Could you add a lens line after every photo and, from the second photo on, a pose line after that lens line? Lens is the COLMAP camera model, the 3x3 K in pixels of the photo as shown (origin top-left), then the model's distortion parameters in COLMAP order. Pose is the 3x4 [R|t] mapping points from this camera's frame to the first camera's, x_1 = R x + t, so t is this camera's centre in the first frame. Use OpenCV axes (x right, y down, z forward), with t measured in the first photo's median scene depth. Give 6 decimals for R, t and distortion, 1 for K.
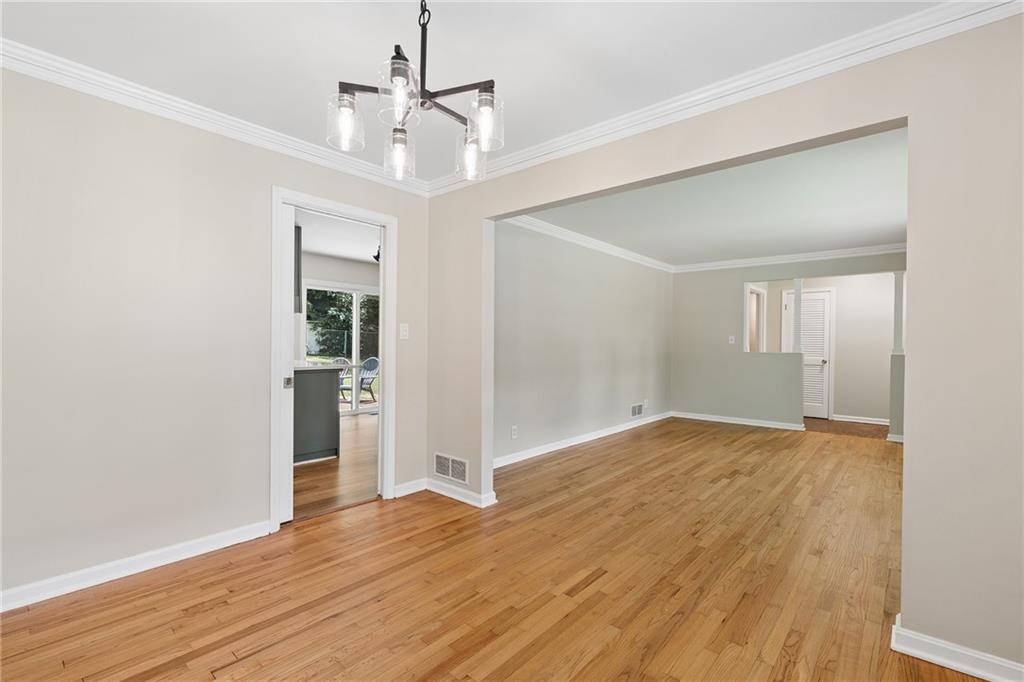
lens RADIAL K [[453.1, 0, 510.4], [0, 453.1, 344.3], [0, 0, 1]] dist [0.001395, 0.000129]
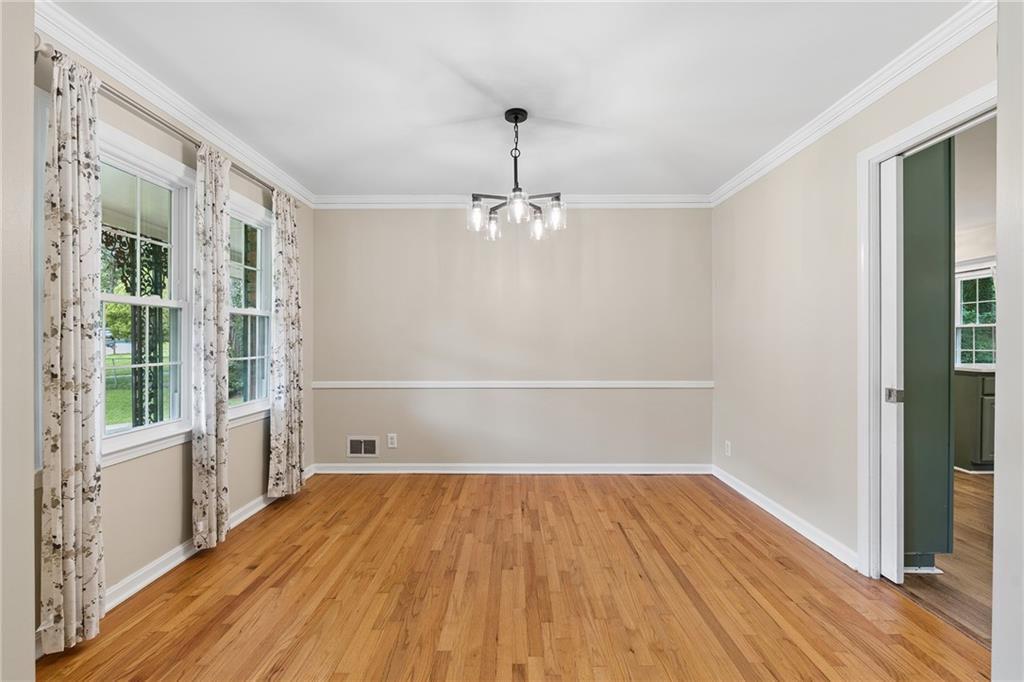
lens RADIAL K [[453.1, 0, 510.7], [0, 453.1, 343.0], [0, 0, 1]] dist [0.001395, 0.000129]
pose [[-0.760232, -0.008605, -0.649594, 0.638500], [-0.005852, 0.999962, -0.006398, 0.010759], [0.649625, -0.001062, -0.760254, 1.563048]]
